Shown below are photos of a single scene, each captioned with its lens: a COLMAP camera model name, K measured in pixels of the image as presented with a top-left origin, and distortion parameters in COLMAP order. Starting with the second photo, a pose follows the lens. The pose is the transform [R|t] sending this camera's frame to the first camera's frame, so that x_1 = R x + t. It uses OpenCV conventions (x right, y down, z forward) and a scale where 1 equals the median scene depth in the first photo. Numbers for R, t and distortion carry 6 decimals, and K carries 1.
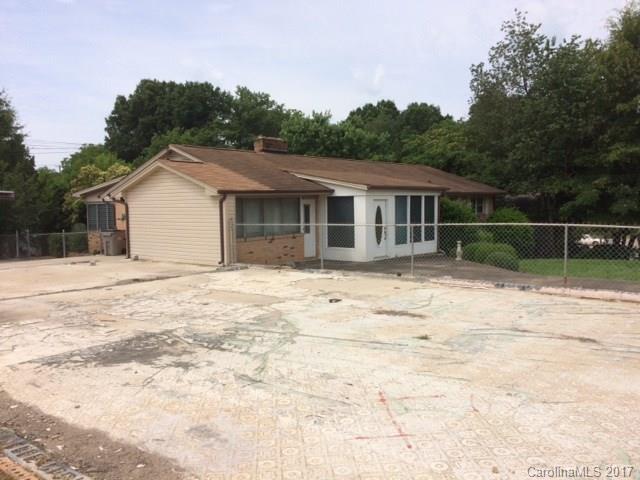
lens RADIAL K [[556.7, 0, 320.0], [0, 556.7, 240.0], [0, 0, 1]] dist [0.034073, -0.009486]
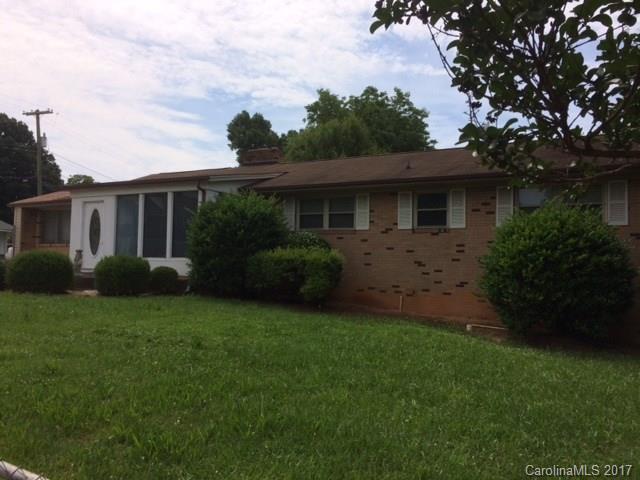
lens RADIAL K [[556.7, 0, 320.0], [0, 556.7, 240.0], [0, 0, 1]] dist [0.034073, -0.009486]
pose [[0.198038, -0.036457, -0.979516, 0.219764], [-0.086057, 0.994803, -0.054425, 0.000637], [0.976409, 0.095073, 0.193871, 0.255775]]
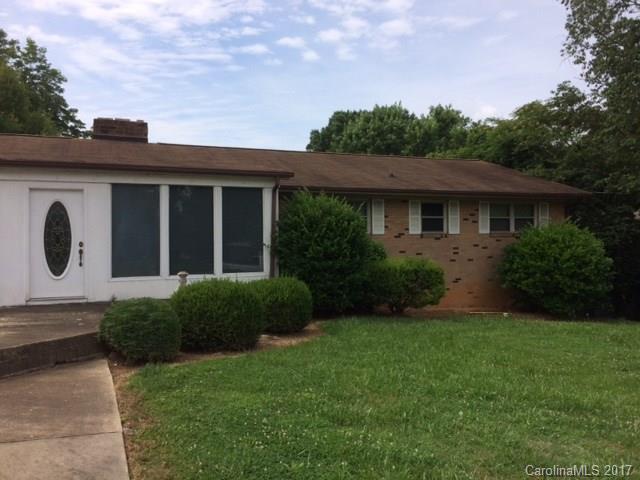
lens RADIAL K [[556.7, 0, 320.0], [0, 556.7, 240.0], [0, 0, 1]] dist [0.034073, -0.009486]
pose [[0.882042, -0.004198, -0.471153, 0.126177], [-0.027980, 0.997729, -0.061270, 0.000309], [0.470340, 0.067226, 0.879921, 0.141448]]
